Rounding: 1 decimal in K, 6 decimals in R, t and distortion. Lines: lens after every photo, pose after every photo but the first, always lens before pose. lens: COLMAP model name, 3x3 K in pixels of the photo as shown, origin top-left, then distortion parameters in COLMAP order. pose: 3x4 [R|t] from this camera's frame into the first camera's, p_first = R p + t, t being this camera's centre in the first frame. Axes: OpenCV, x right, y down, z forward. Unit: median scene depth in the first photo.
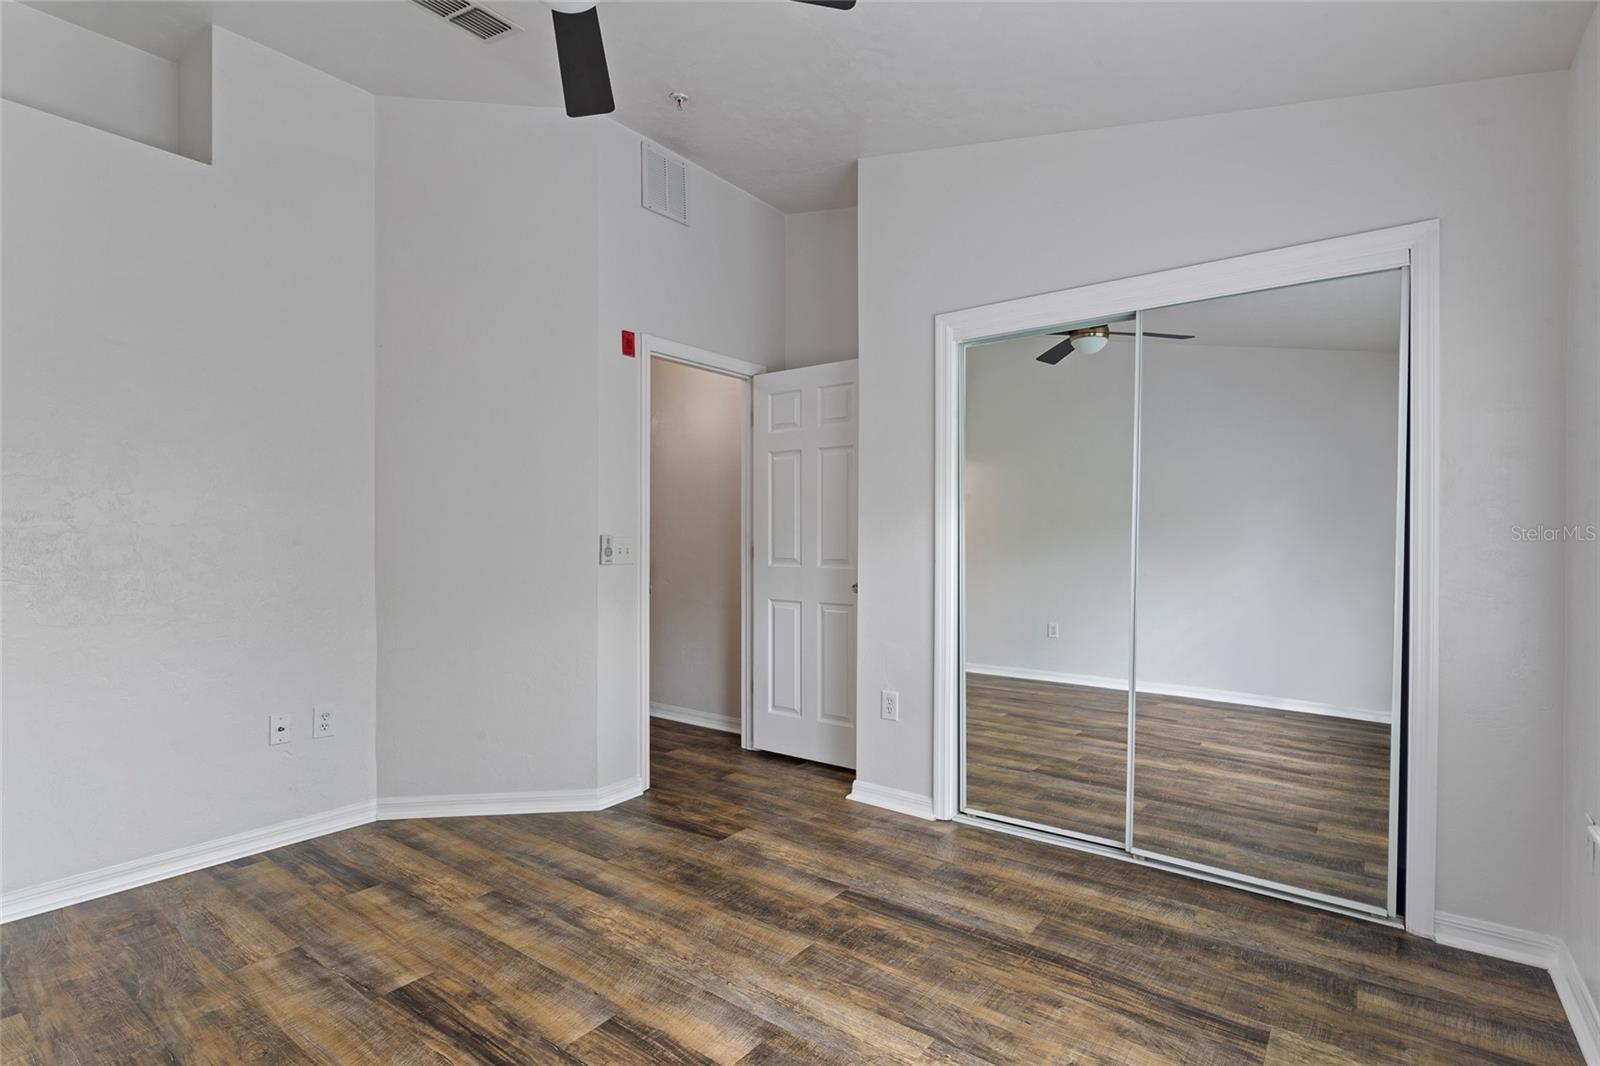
lens RADIAL K [[725.3, 0, 801.8], [0, 725.3, 536.7], [0, 0, 1]] dist [-0.001577, 0.000435]
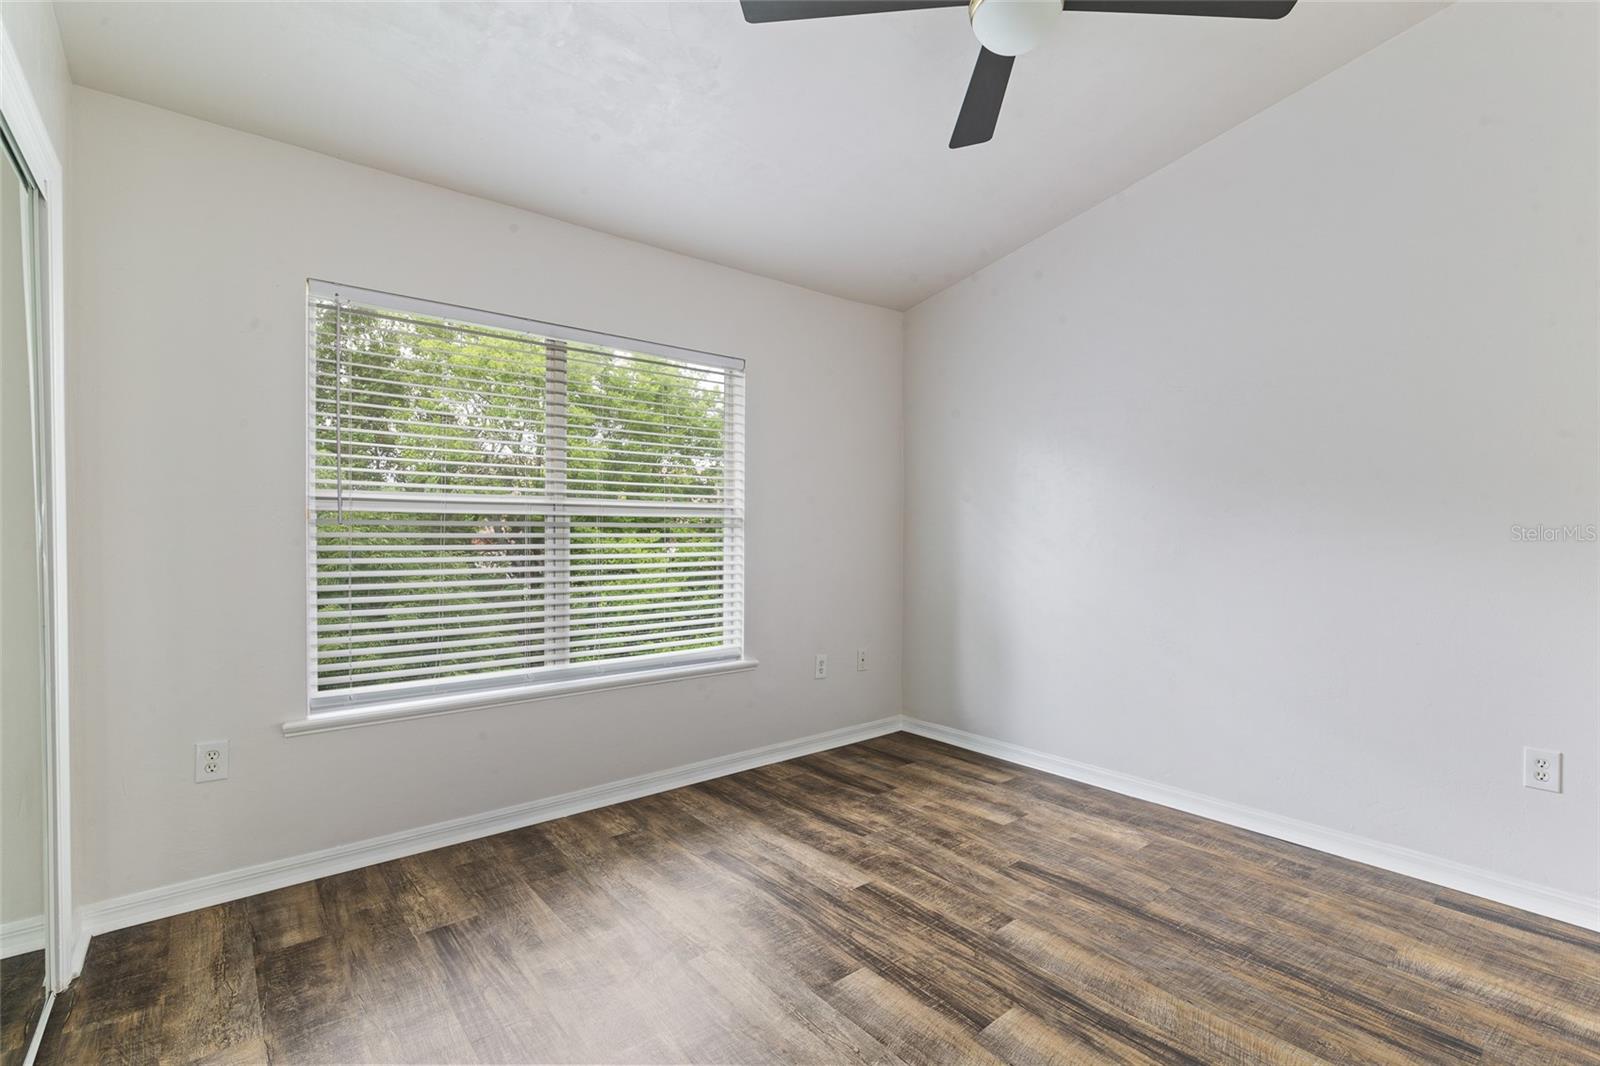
lens RADIAL K [[728.2, 0, 800.1], [0, 728.2, 535.7], [0, 0, 1]] dist [-0.010149, 0.001864]
pose [[-0.971519, -0.003585, 0.236934, -0.256477], [-0.001634, 0.999963, 0.008431, 0.000672], [-0.236955, 0.007803, -0.971489, 2.009438]]
